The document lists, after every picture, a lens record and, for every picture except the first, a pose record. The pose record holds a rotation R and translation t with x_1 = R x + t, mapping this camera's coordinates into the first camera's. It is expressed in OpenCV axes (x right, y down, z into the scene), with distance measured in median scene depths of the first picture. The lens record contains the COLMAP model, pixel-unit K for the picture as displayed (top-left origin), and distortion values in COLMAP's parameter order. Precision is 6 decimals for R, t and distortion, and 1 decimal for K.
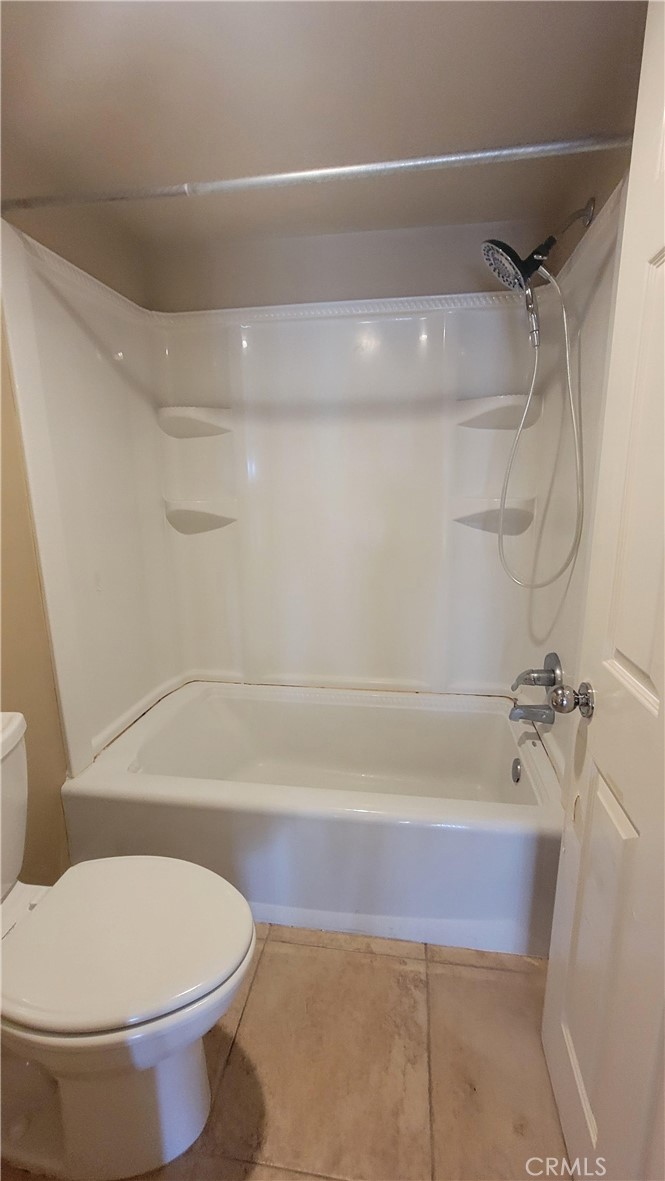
lens RADIAL K [[485.2, 0, 342.2], [0, 485.2, 589.3], [0, 0, 1]] dist [-0.004214, 0.000972]
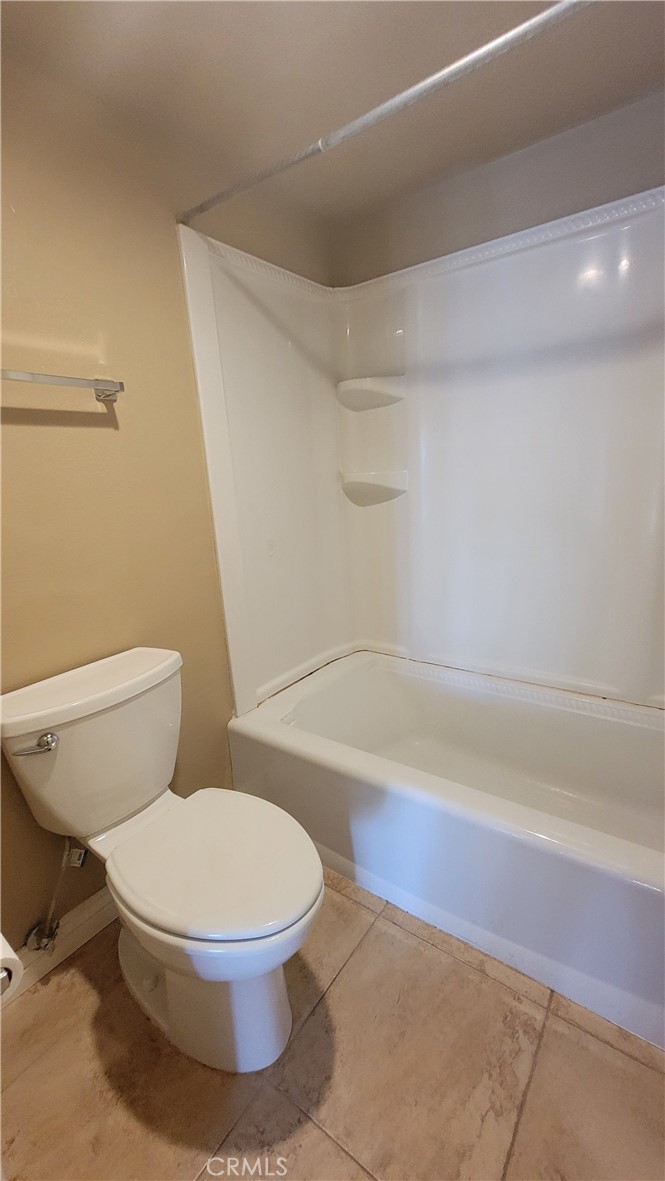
lens RADIAL K [[485.2, 0, 331.5], [0, 485.2, 588.7], [0, 0, 1]] dist [-0.004214, 0.000972]
pose [[0.886633, 0.071448, -0.456922, 0.167663], [-0.052715, 0.997168, 0.053635, 0.012118], [0.459460, -0.023468, 0.887888, 0.095930]]
